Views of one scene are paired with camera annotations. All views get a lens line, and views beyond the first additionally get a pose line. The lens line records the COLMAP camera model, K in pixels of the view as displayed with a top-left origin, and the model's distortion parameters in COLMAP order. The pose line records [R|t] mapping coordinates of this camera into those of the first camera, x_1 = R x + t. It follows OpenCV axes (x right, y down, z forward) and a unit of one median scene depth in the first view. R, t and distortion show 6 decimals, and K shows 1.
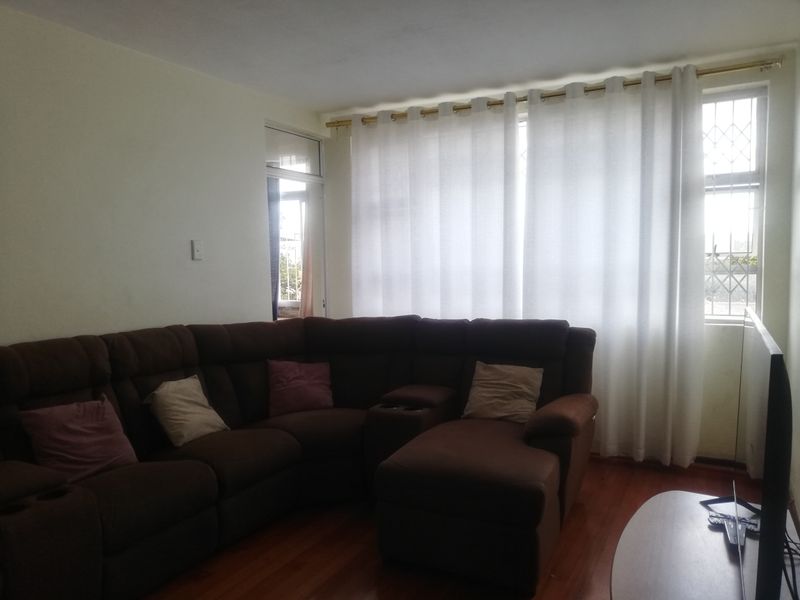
lens RADIAL K [[597.4, 0, 400.0], [0, 597.4, 300.0], [0, 0, 1]] dist [-0.001212, 0.000299]
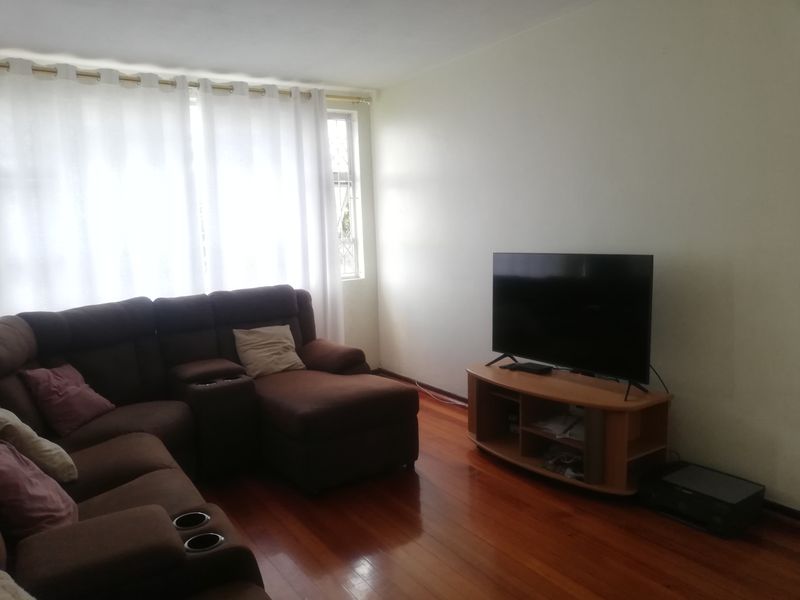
lens RADIAL K [[609.2, 0, 400.0], [0, 609.2, 300.0], [0, 0, 1]] dist [-0.035529, 0.000641]
pose [[0.466110, -0.101410, 0.878895, -0.667363], [0.091629, 0.993600, 0.066052, 0.005338], [-0.879969, 0.049745, 0.472419, 0.215431]]
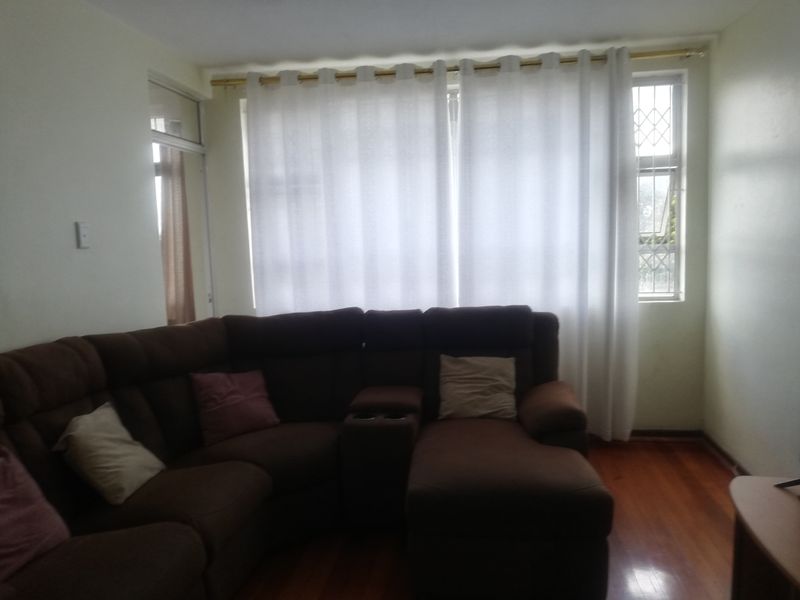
lens RADIAL K [[610.9, 0, 397.5], [0, 610.9, 292.6], [0, 0, 1]] dist [-0.001235, 0.004947]
pose [[0.940311, -0.041854, 0.337732, -0.235807], [0.037244, 0.999104, 0.020124, -0.012581], [-0.338271, -0.006344, 0.941027, 0.148904]]
